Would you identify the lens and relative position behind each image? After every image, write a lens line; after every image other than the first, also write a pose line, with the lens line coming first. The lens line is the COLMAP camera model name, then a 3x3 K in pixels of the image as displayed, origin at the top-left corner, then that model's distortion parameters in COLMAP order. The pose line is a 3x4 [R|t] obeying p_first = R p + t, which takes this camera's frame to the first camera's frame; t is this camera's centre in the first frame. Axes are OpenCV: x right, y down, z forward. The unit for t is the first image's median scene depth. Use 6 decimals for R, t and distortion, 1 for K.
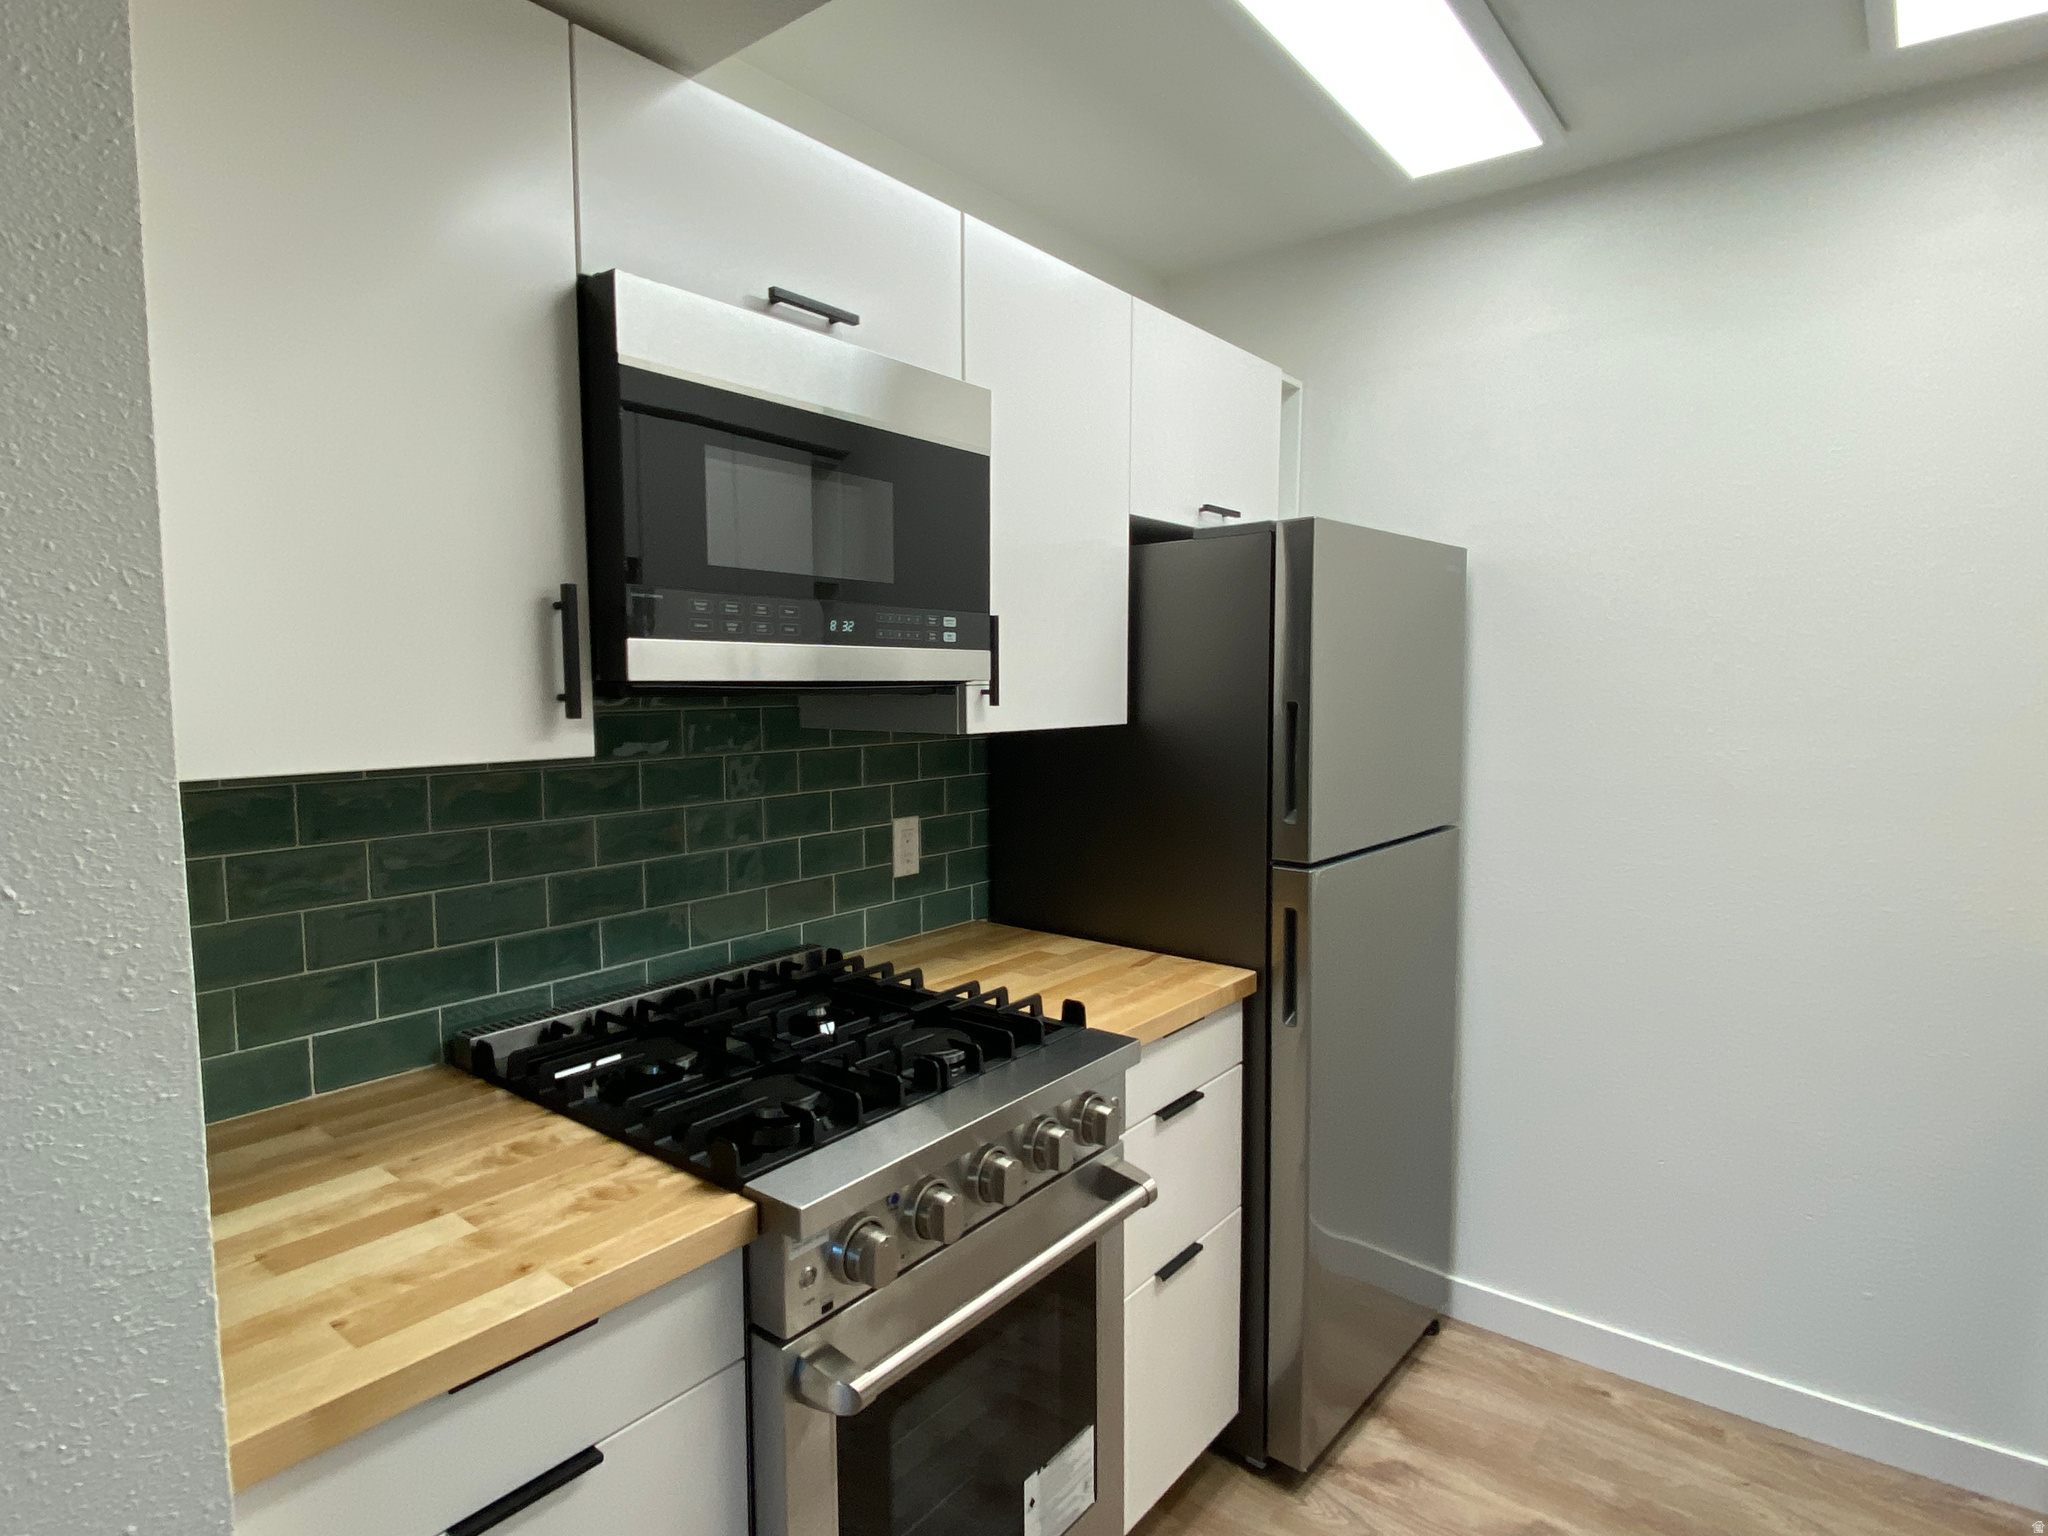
lens RADIAL K [[1075.9, 0, 1024.0], [0, 1075.9, 768.0], [0, 0, 1]] dist [0.041201, -0.047444]
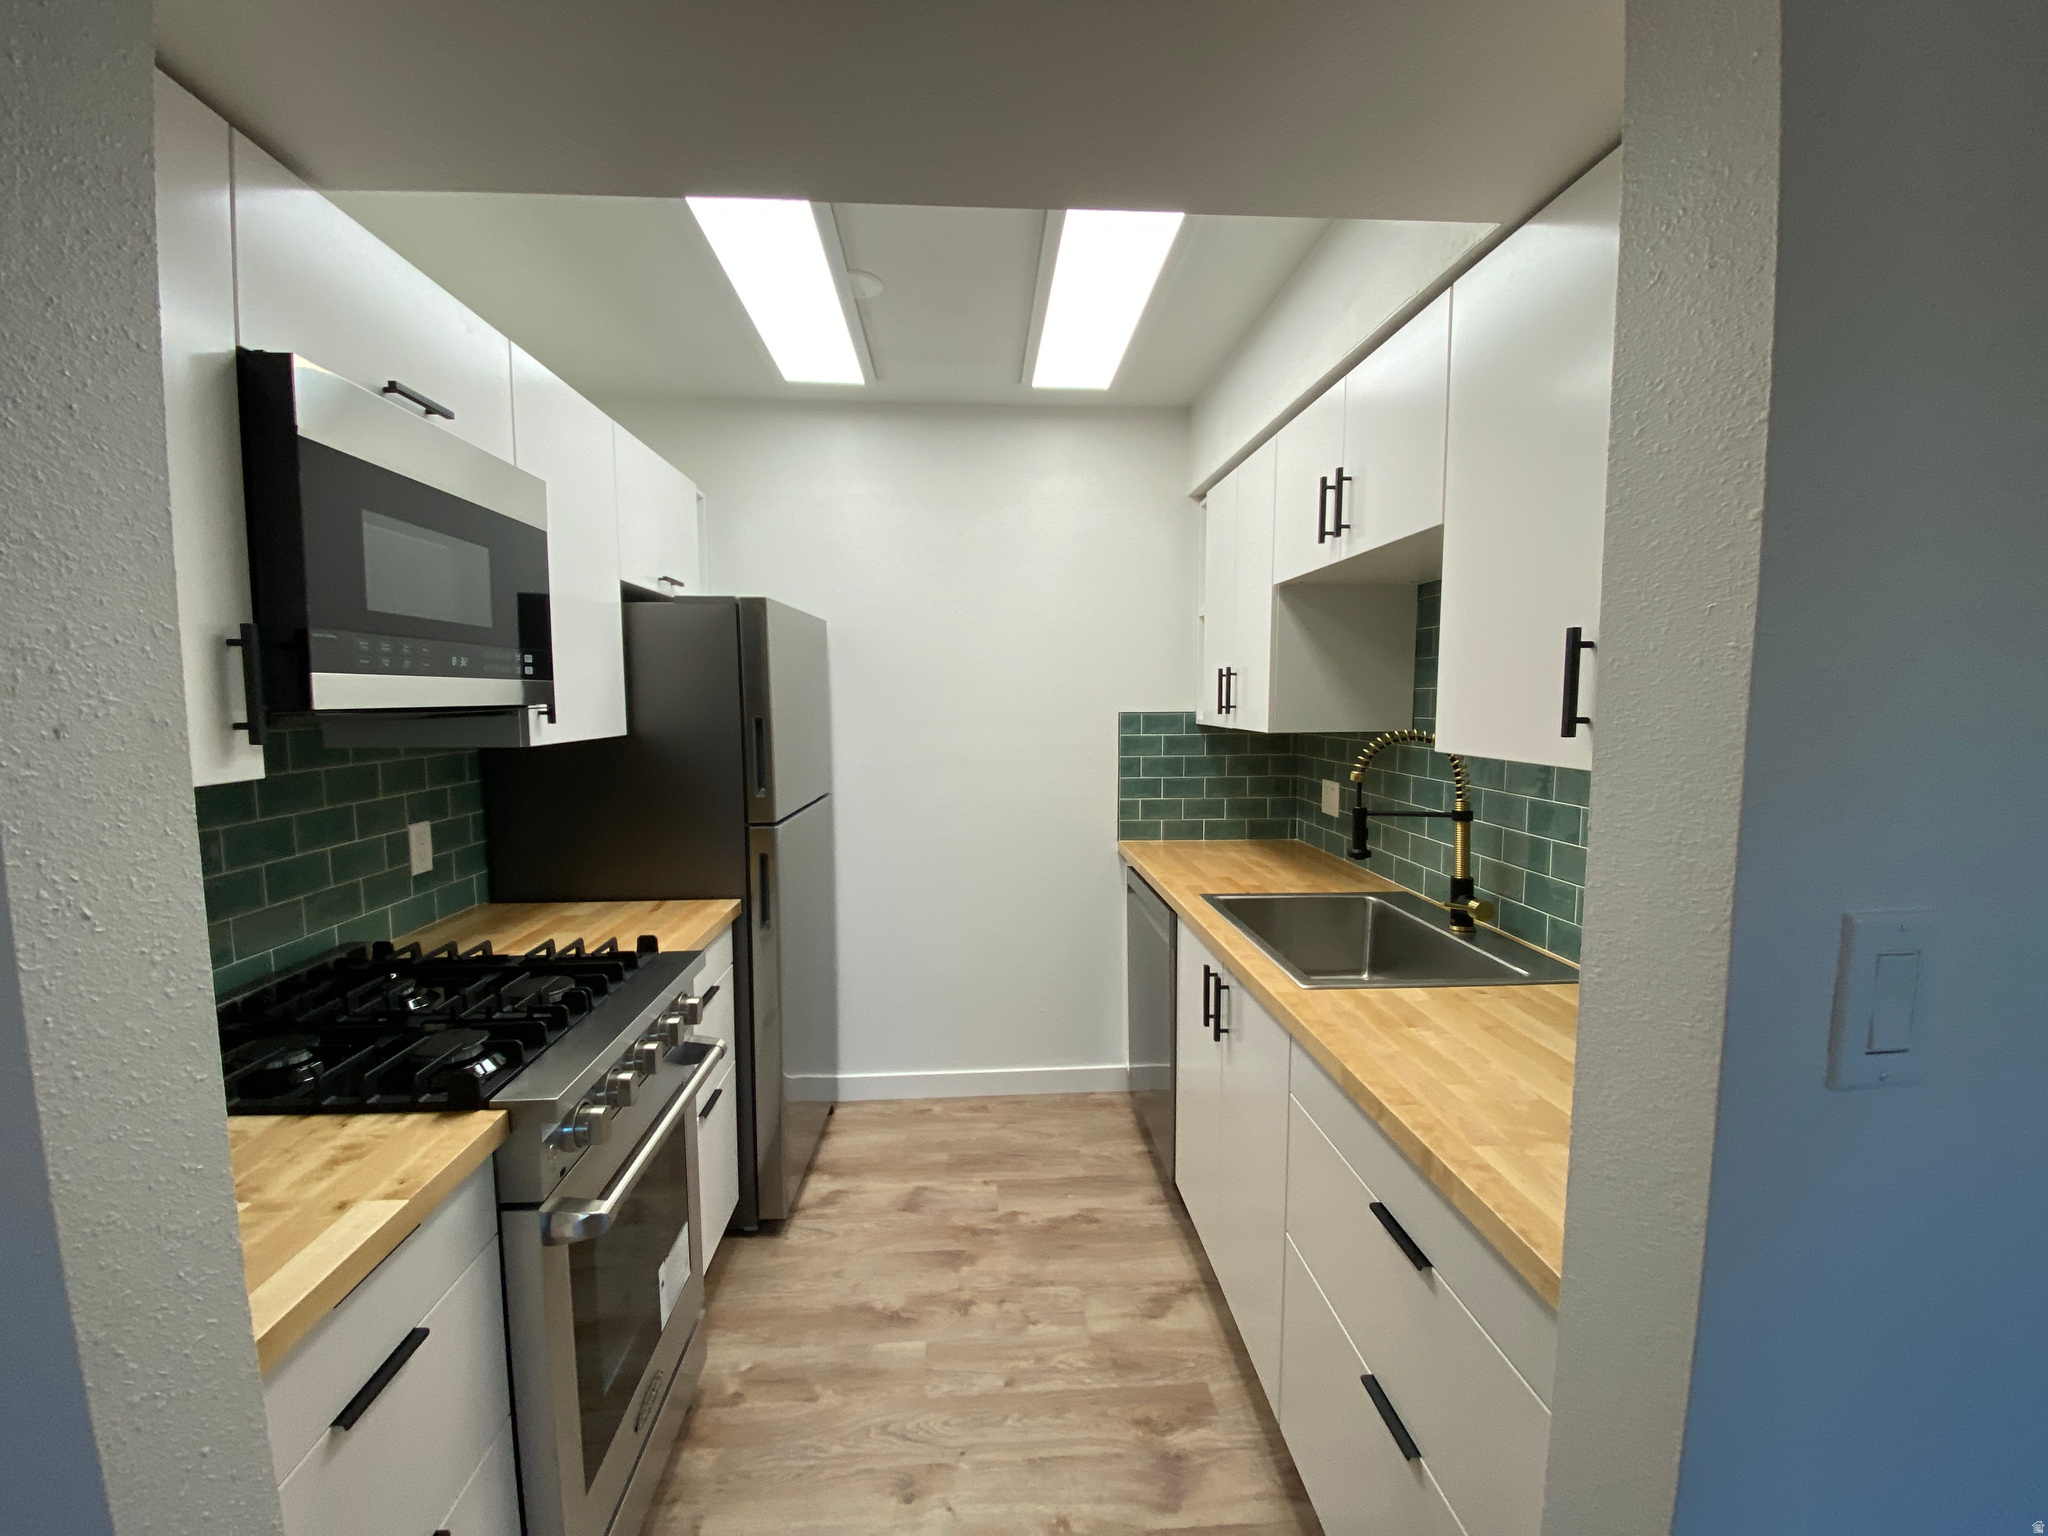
lens RADIAL K [[812.3, 0, 1014.5], [0, 812.3, 764.0], [0, 0, 1]] dist [0.001317, -0.023633]
pose [[0.733681, -0.056254, 0.677161, -0.281119], [0.055691, 0.998193, 0.022583, -0.000937], [-0.677208, 0.021143, 0.735488, -0.086897]]
